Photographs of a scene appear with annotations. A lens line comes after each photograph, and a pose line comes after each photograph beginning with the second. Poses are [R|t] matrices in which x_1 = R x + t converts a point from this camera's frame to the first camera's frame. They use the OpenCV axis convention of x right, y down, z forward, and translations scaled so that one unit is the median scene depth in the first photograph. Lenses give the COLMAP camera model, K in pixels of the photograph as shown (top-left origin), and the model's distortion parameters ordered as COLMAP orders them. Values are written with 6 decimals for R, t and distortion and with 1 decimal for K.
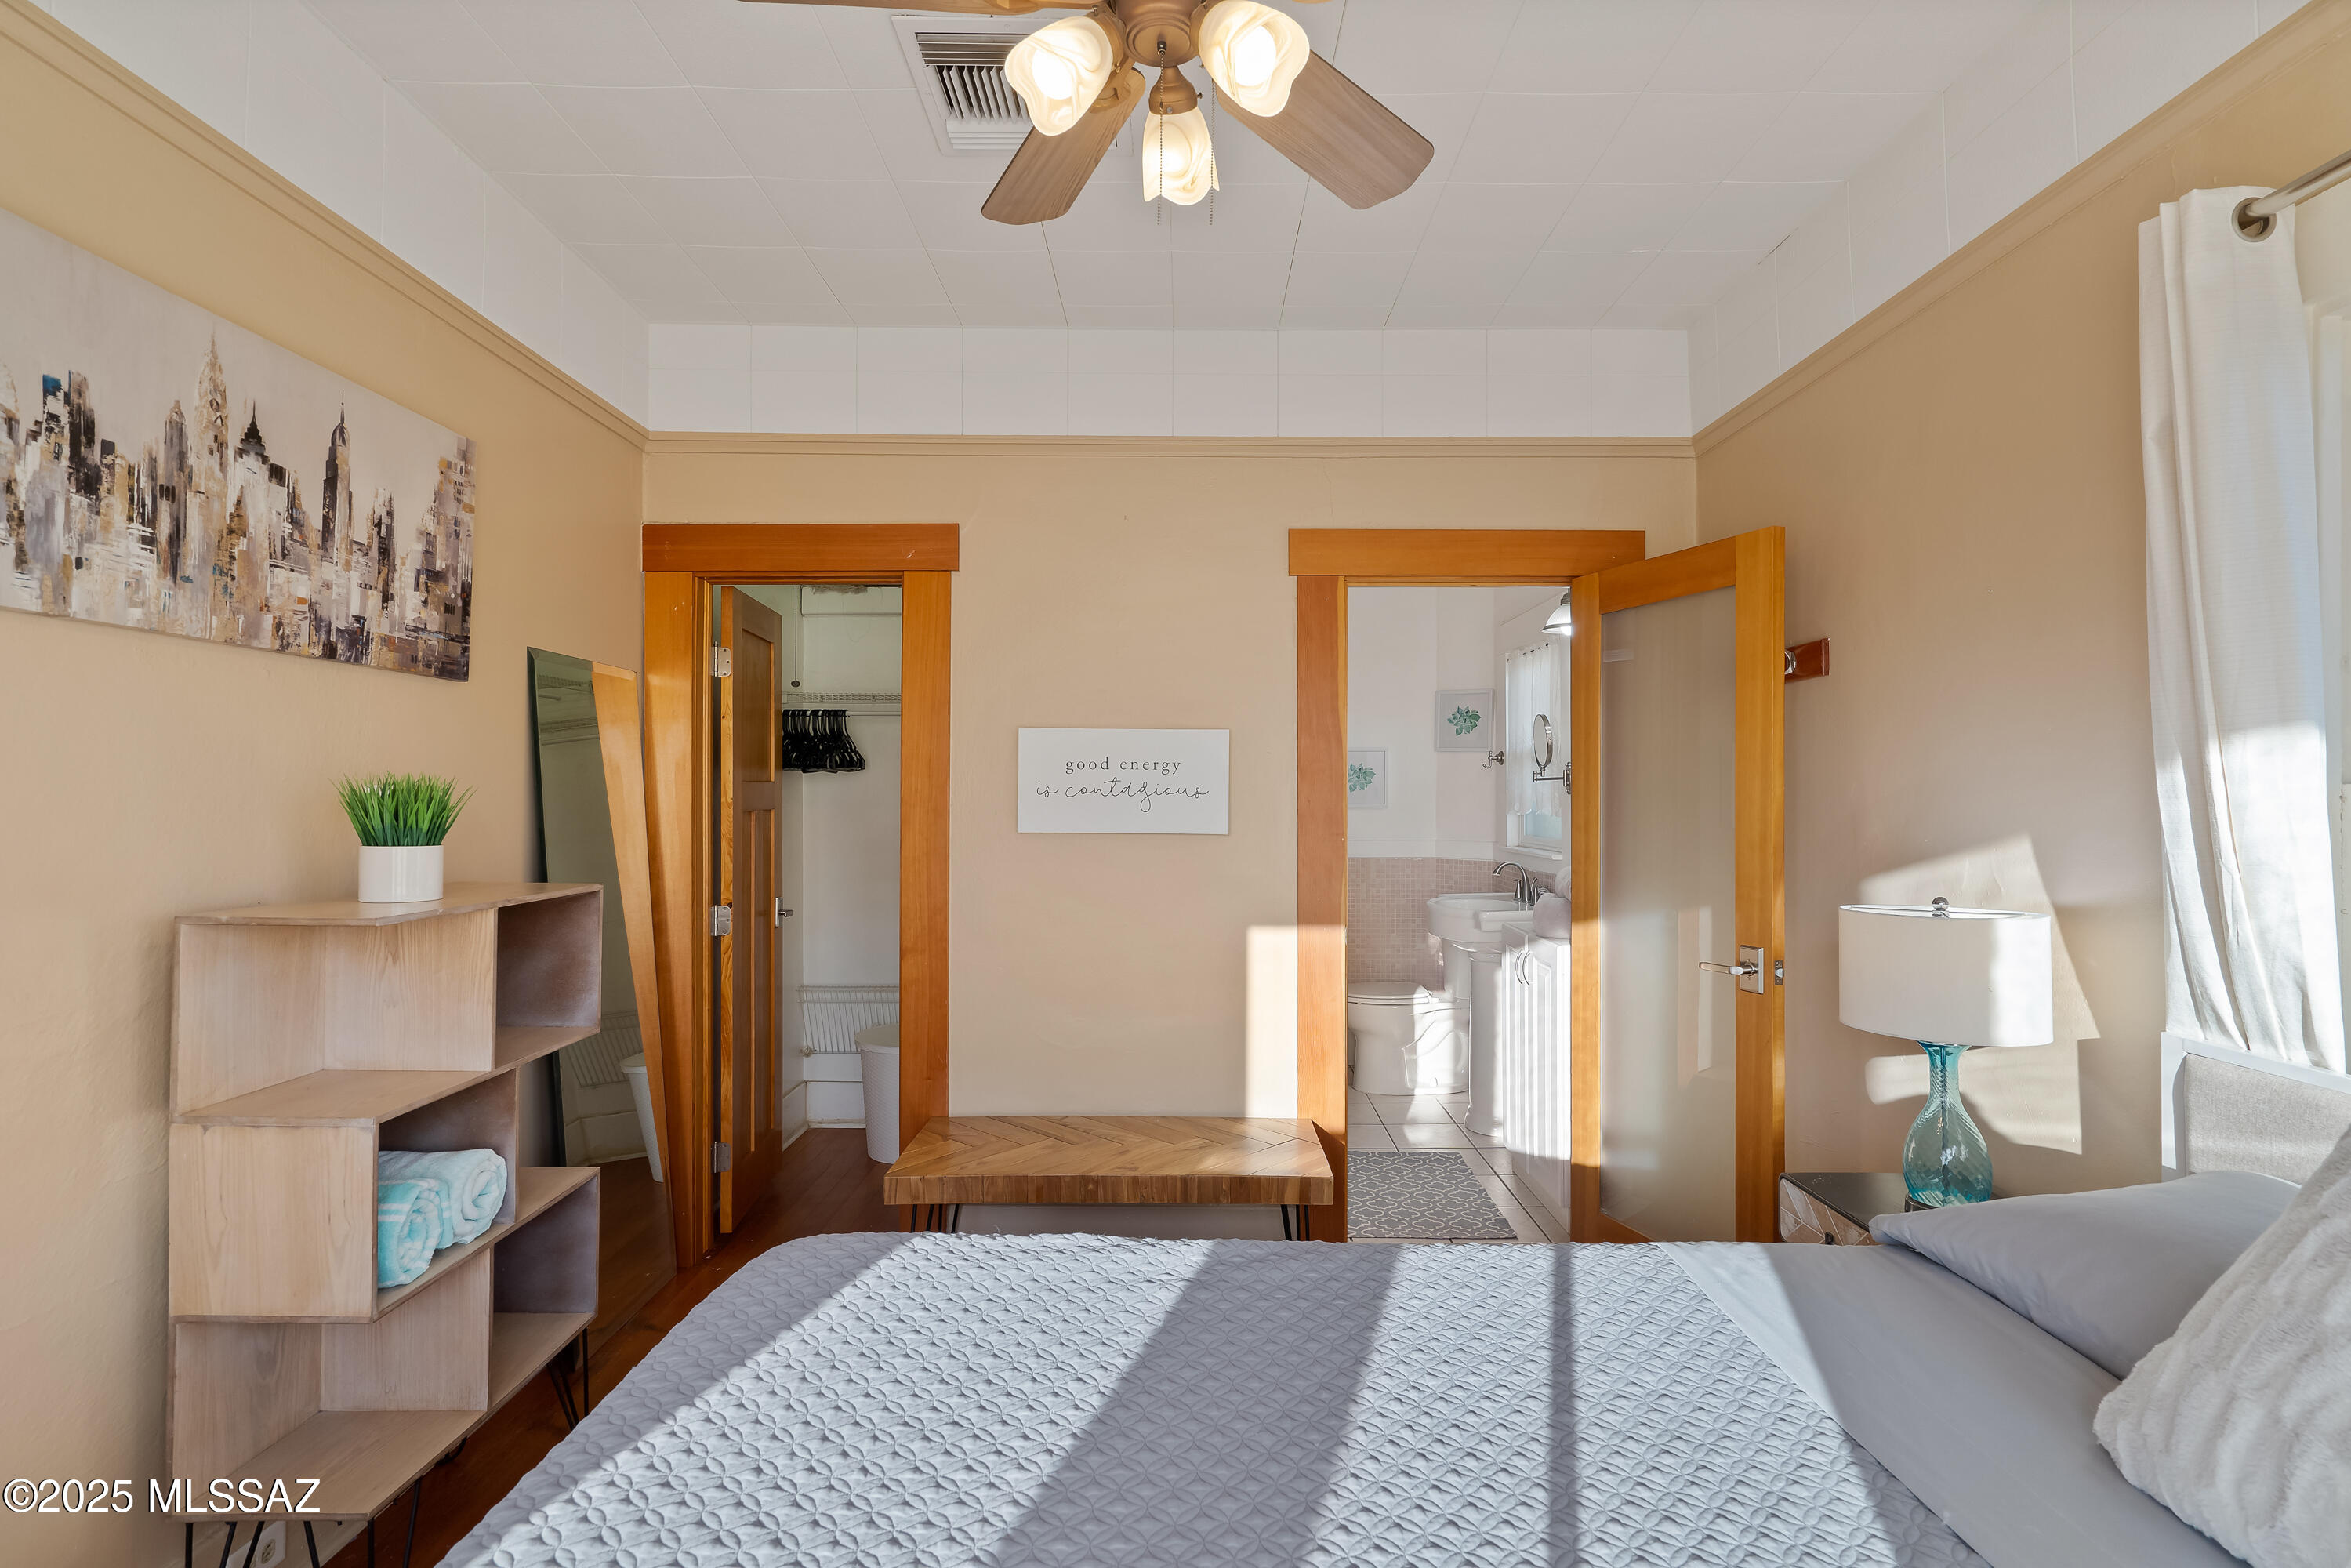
lens RADIAL K [[1099.6, 0, 1172.1], [0, 1099.6, 770.6], [0, 0, 1]] dist [-0.002251, -0.000118]
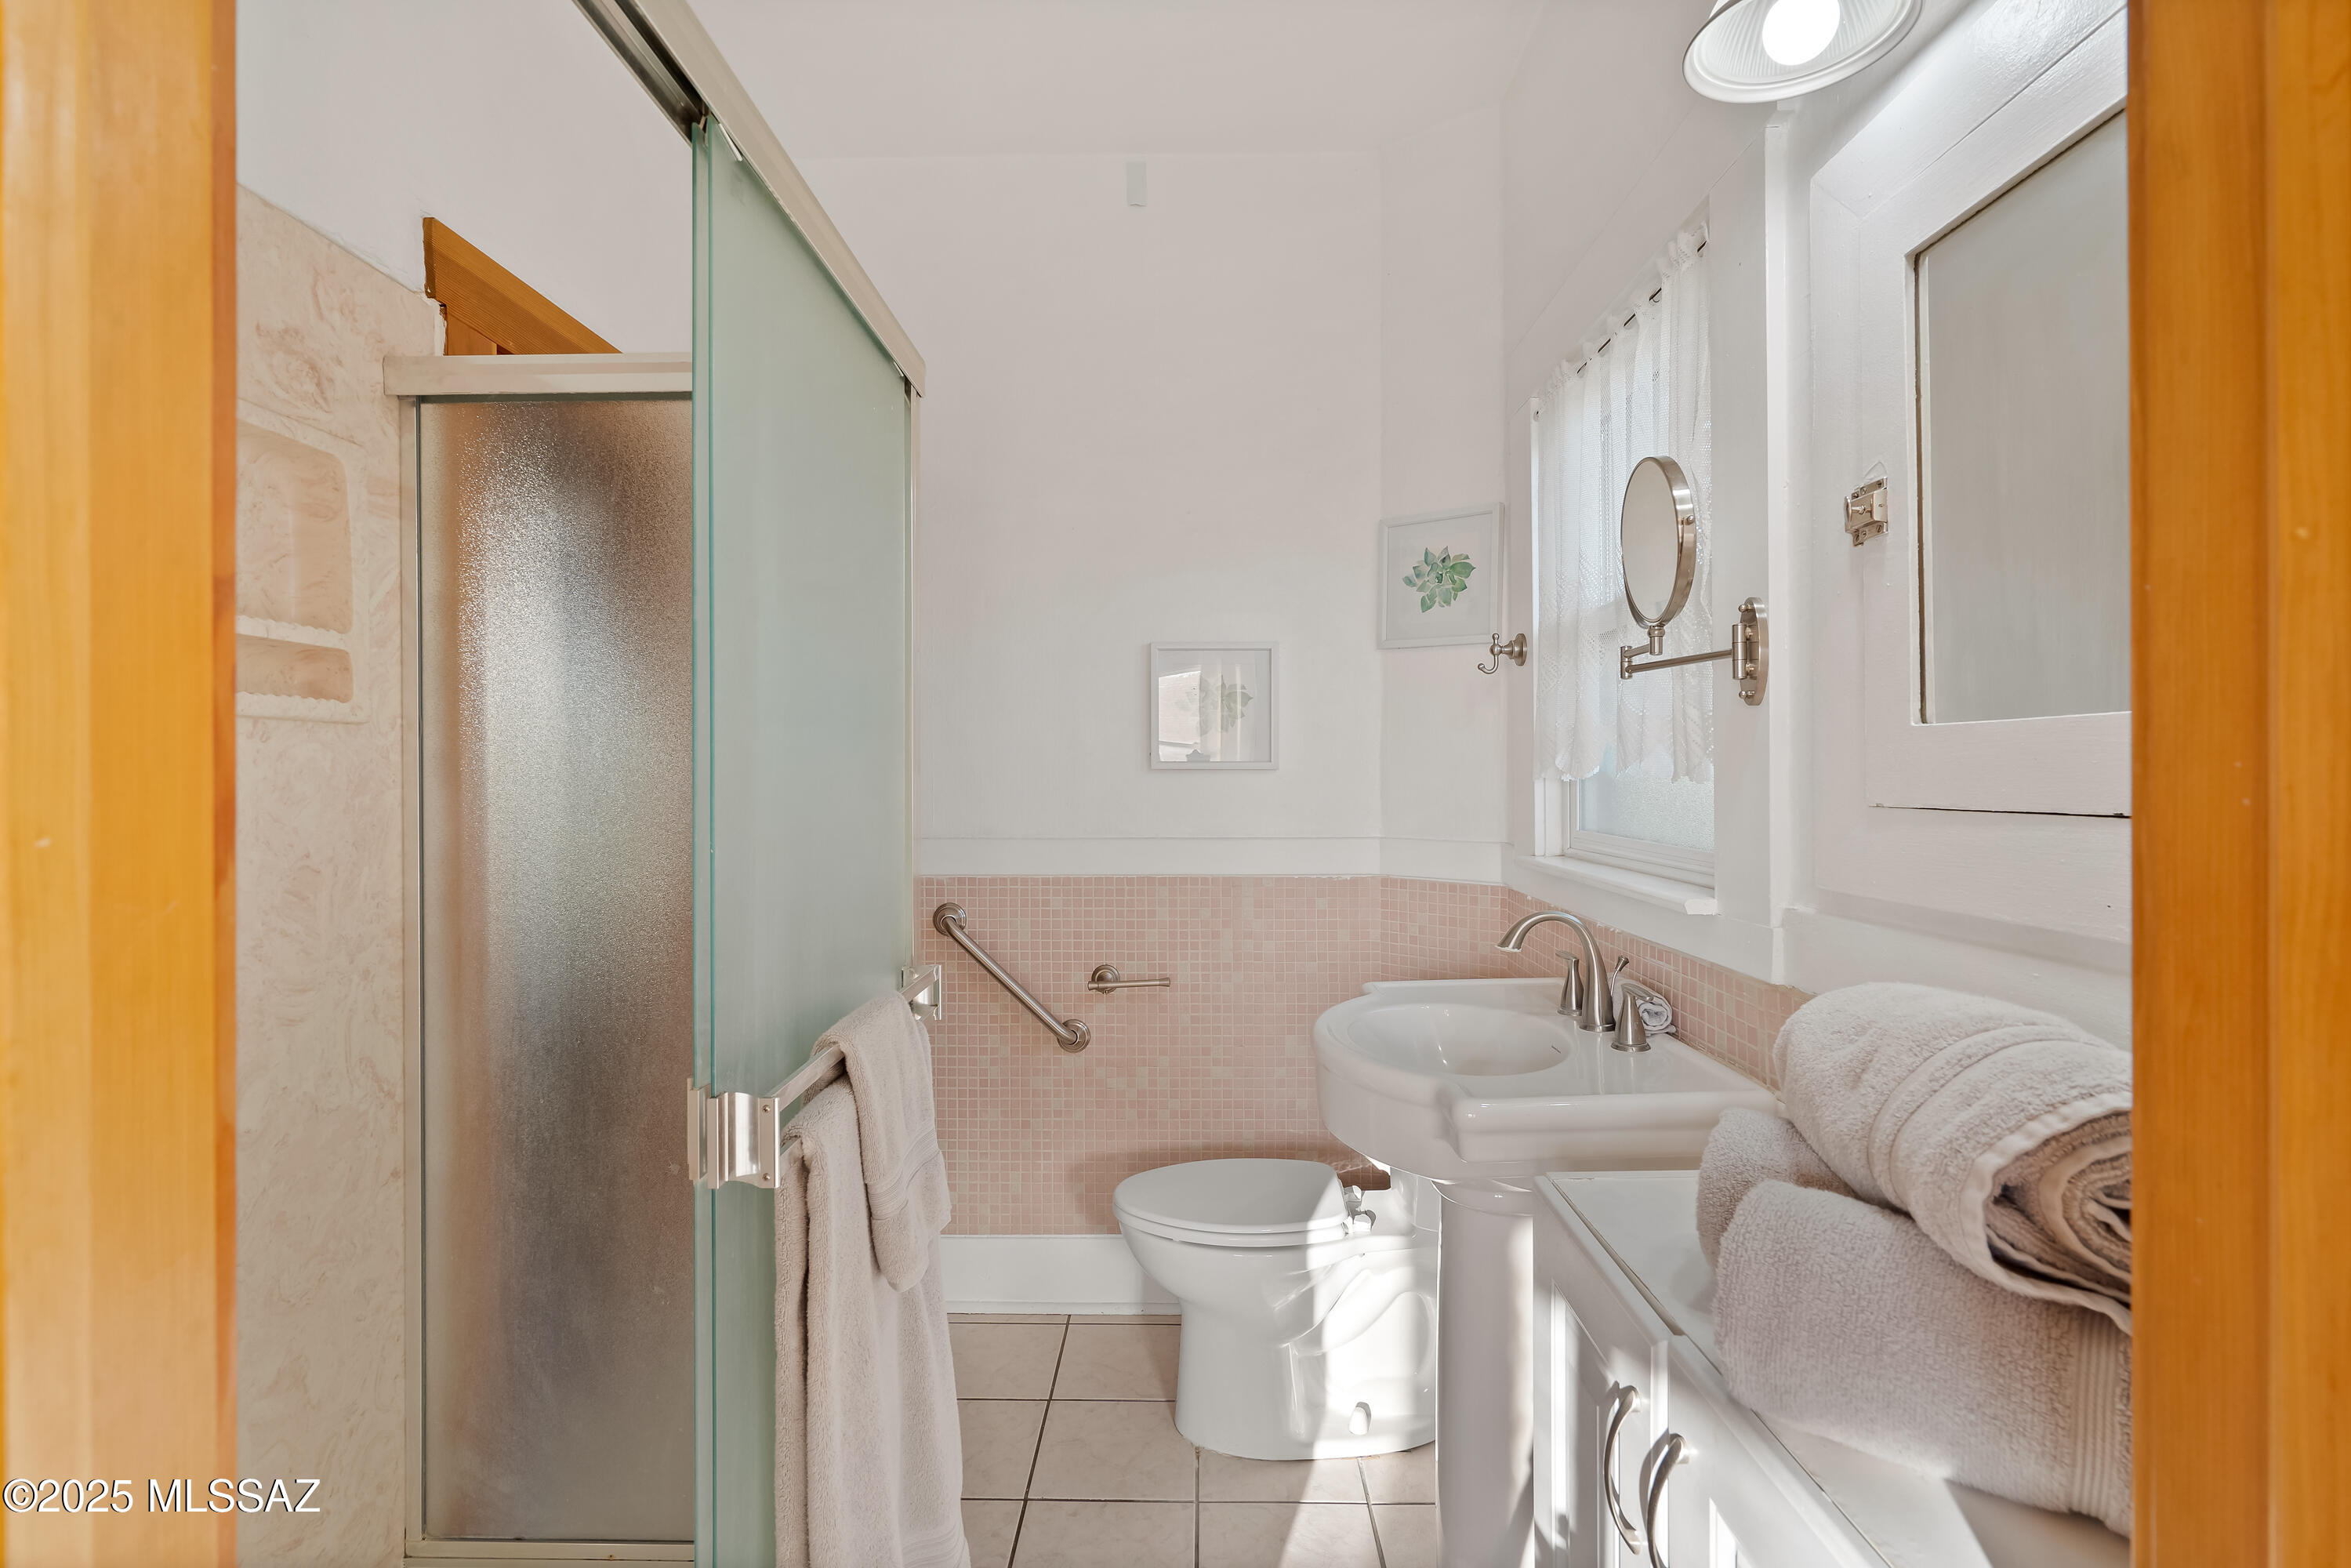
lens RADIAL K [[1099.6, 0, 1176.8], [0, 1099.6, 790.8], [0, 0, 1]] dist [-0.002251, -0.000118]
pose [[0.999908, -0.012348, -0.005628, 0.169756], [0.012539, 0.999302, 0.035192, 0.027339], [0.005189, -0.035259, 0.999365, 0.578355]]
